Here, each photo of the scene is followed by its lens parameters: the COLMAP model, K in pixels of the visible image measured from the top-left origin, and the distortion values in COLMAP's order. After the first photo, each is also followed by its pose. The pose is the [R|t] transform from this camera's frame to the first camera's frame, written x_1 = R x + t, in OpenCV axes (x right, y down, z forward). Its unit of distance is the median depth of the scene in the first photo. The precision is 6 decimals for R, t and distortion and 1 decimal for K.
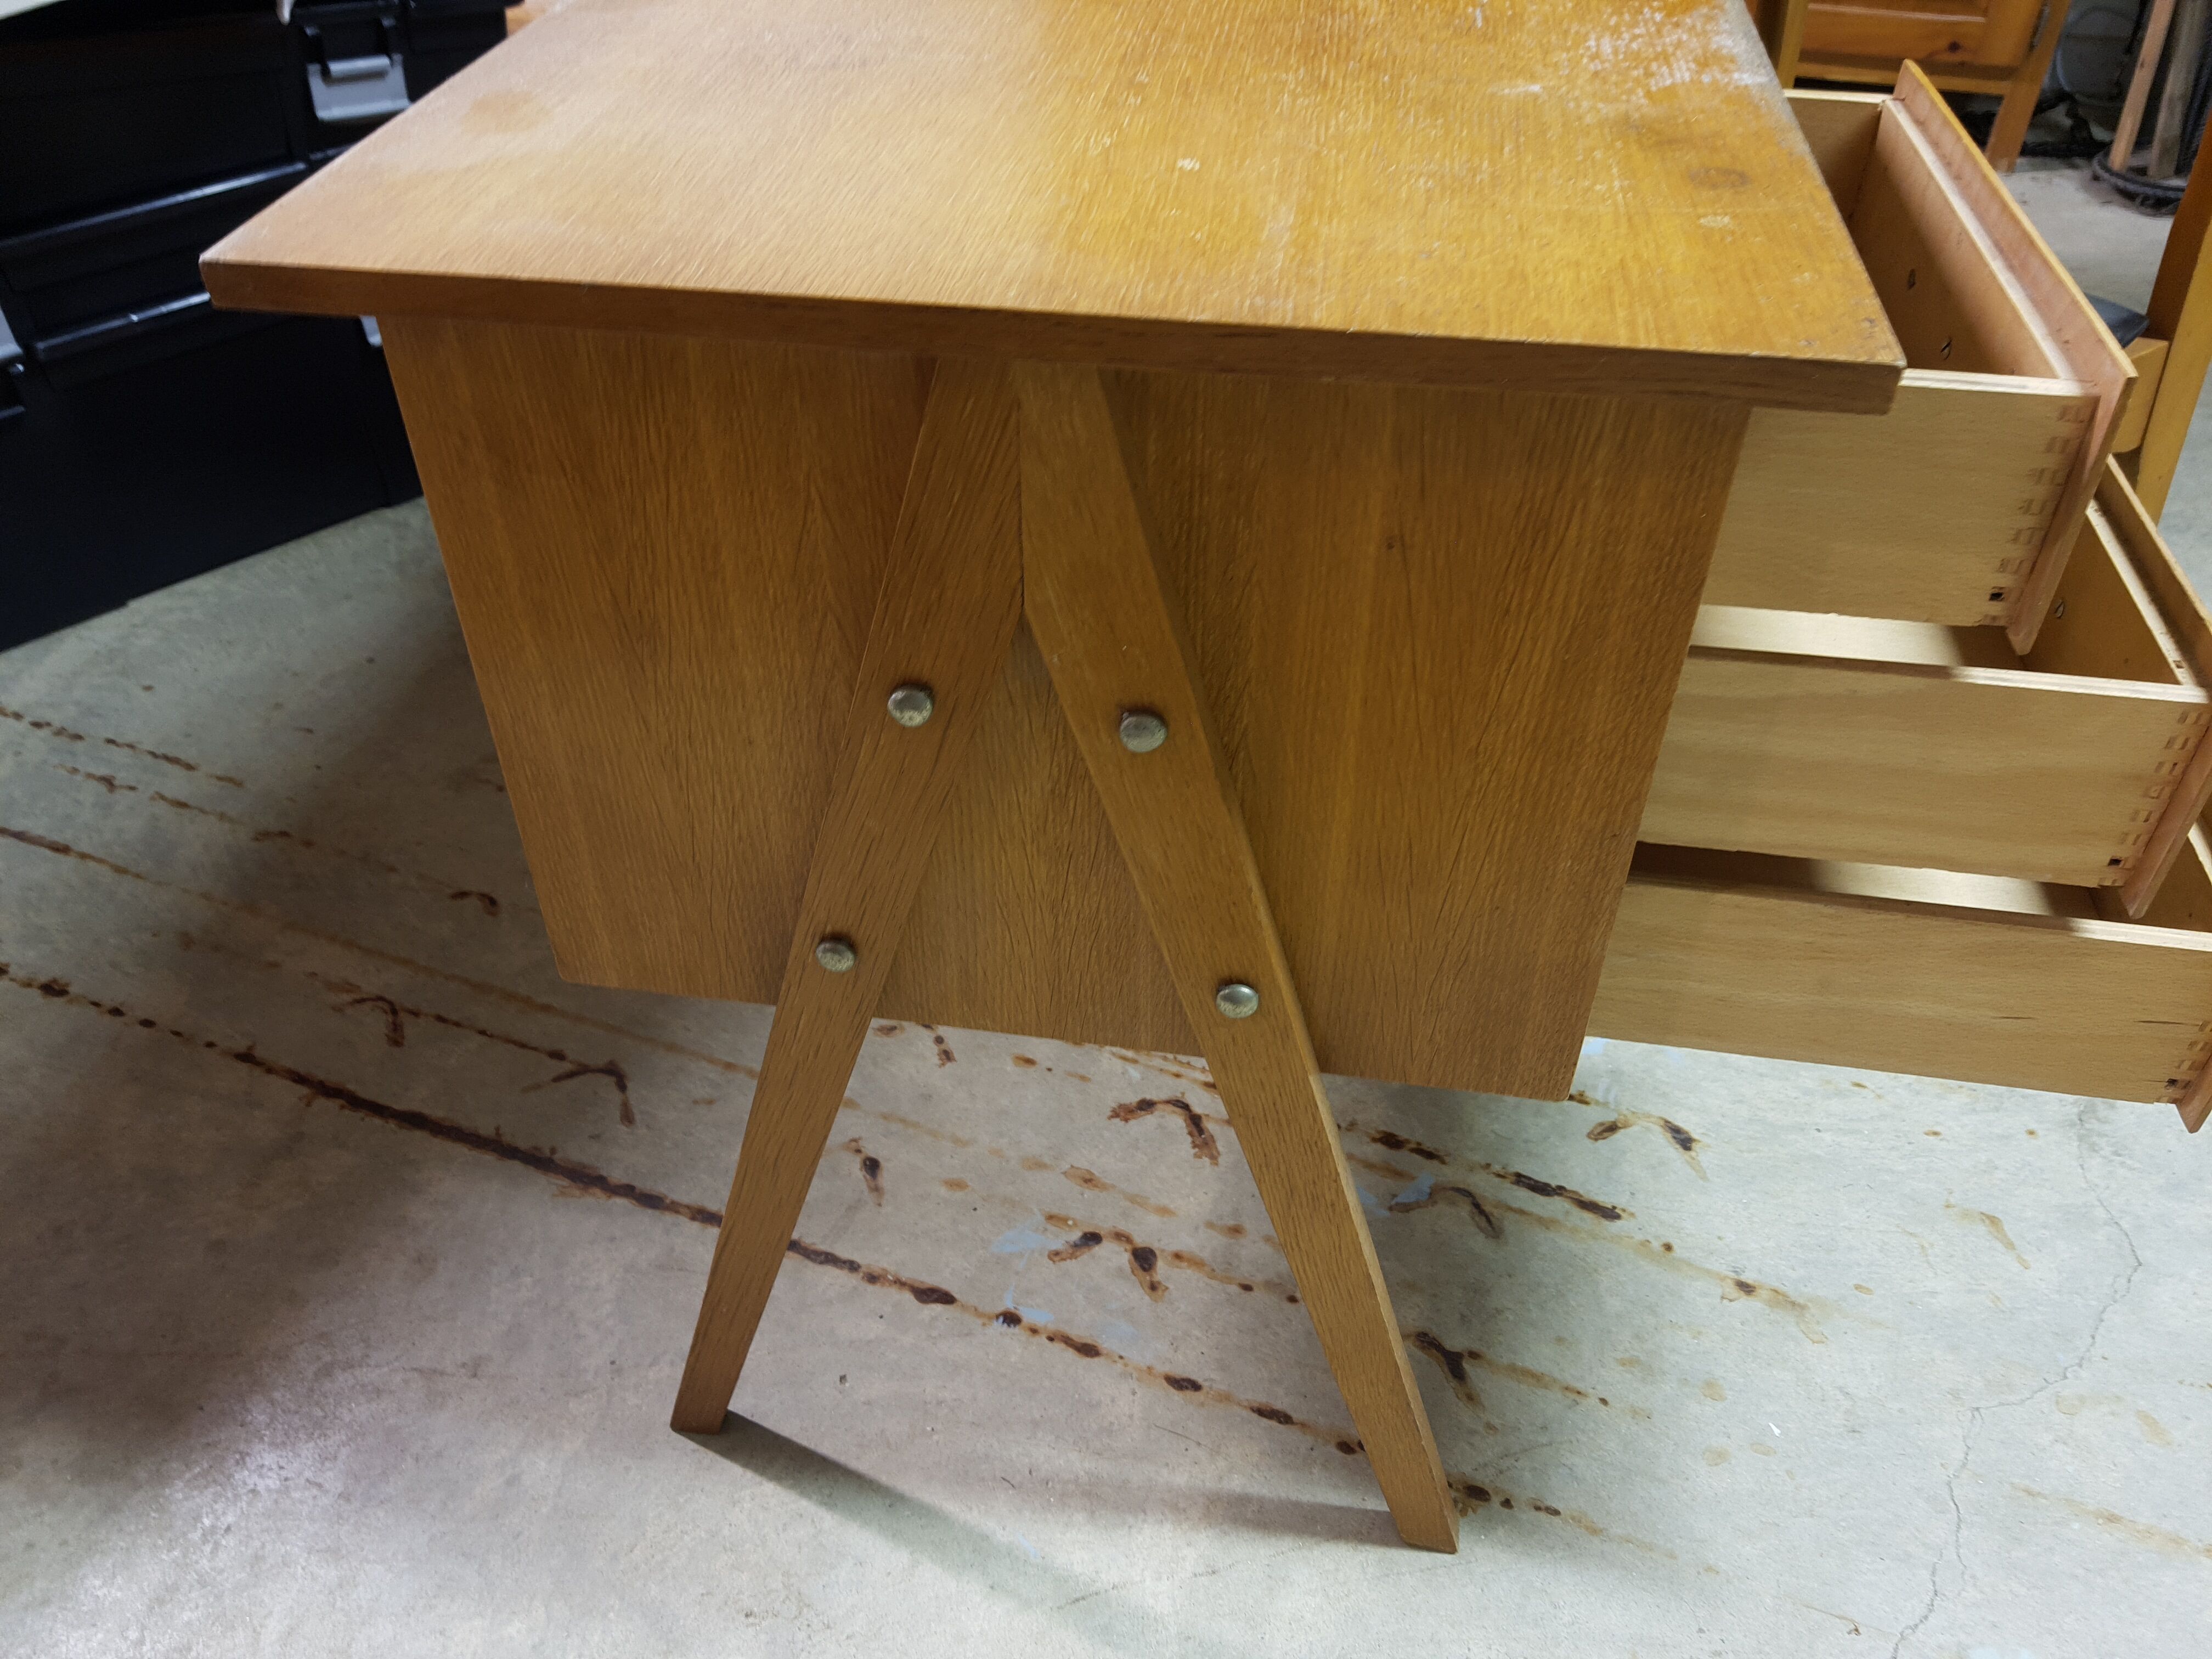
lens RADIAL K [[1747.3, 0, 1067.9], [0, 1747.3, 860.9], [0, 0, 1]] dist [0.045093, -0.082790]
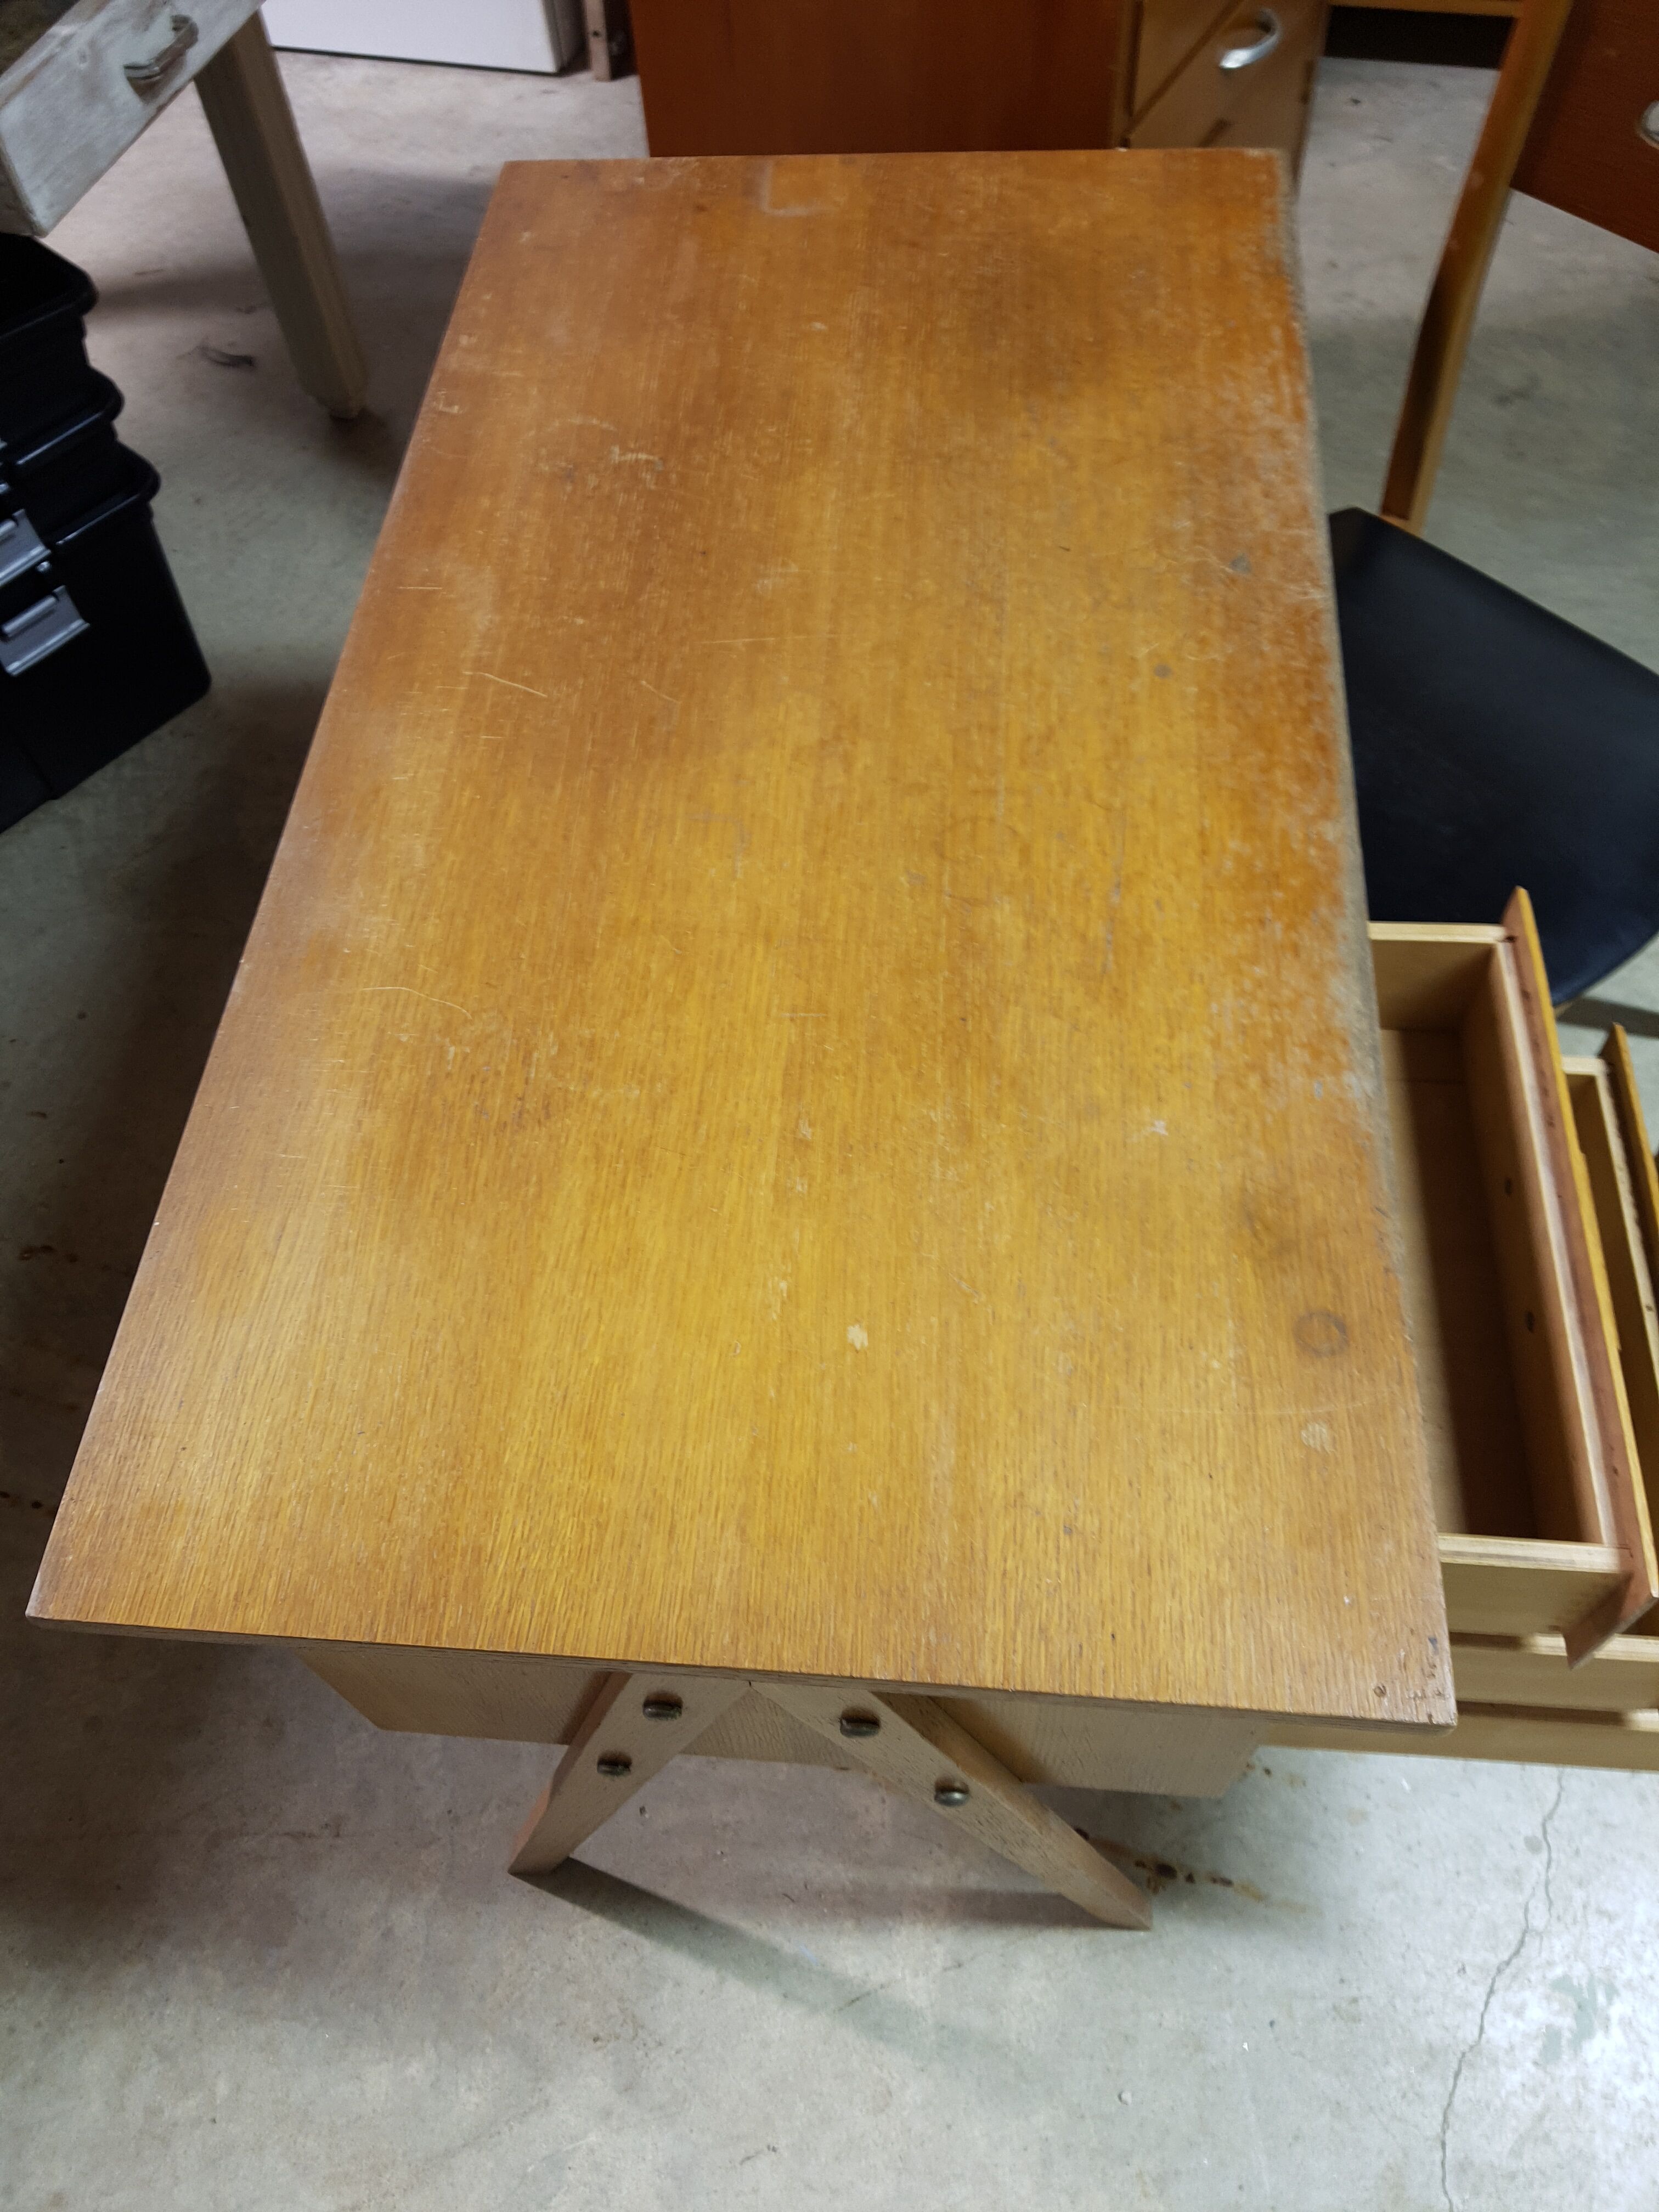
lens RADIAL K [[1747.3, 0, 812.9], [0, 1747.3, 1088.9], [0, 0, 1]] dist [0.045093, -0.082790]
pose [[0.995222, -0.097311, 0.008038, 0.028510], [0.091011, 0.954299, 0.284659, -0.539328], [-0.035371, -0.282568, 0.958595, -0.024035]]
